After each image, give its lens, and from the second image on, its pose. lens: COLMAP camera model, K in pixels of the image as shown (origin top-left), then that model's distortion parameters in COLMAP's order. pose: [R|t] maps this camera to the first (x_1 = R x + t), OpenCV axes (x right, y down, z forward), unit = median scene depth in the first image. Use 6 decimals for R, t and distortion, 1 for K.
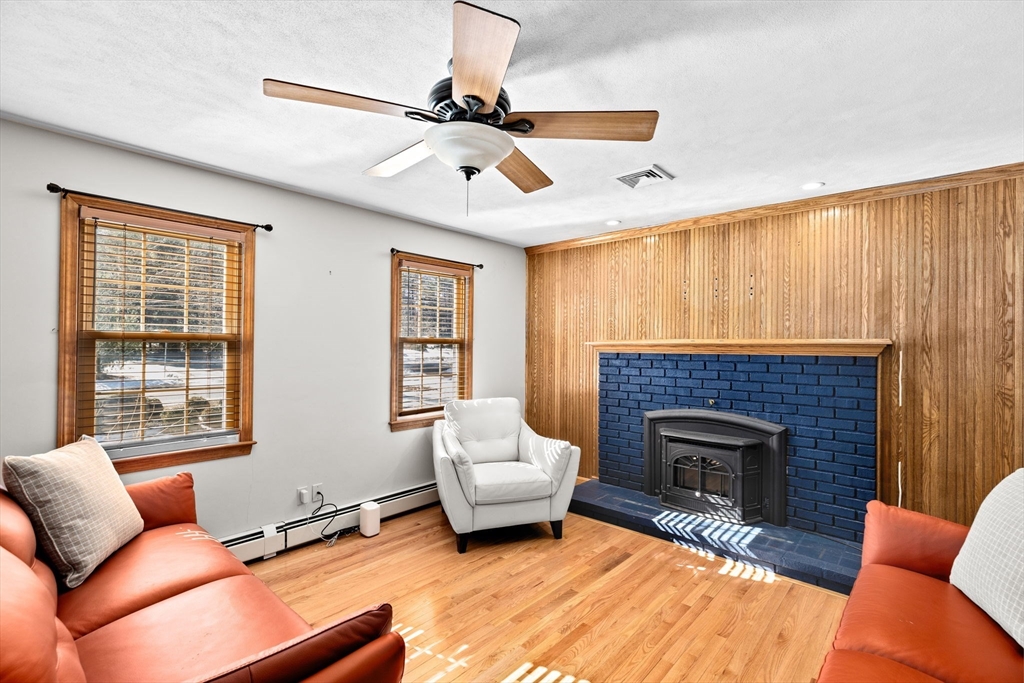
lens RADIAL K [[460.1, 0, 510.7], [0, 460.1, 343.7], [0, 0, 1]] dist [-0.011011, 0.006570]
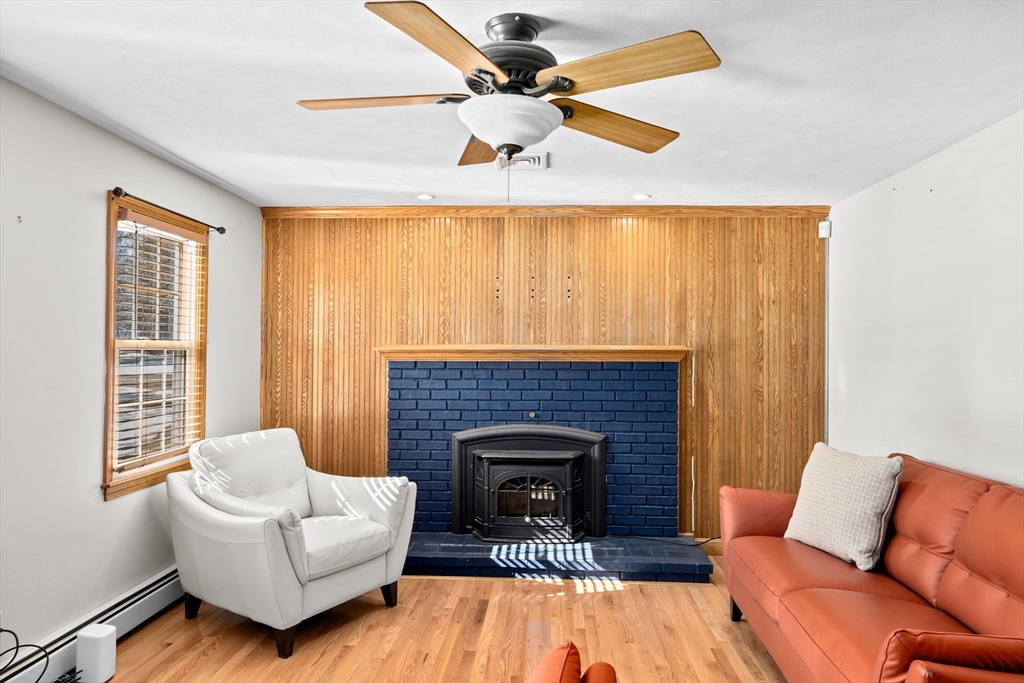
lens RADIAL K [[631.3, 0, 553.5], [0, 631.3, 345.0], [0, 0, 1]] dist [-0.000011, 0.013219]
pose [[0.779699, 0.004690, 0.626137, -0.340699], [-0.001539, 0.999983, -0.005575, -0.002658], [-0.626152, 0.003383, 0.779693, 0.016028]]
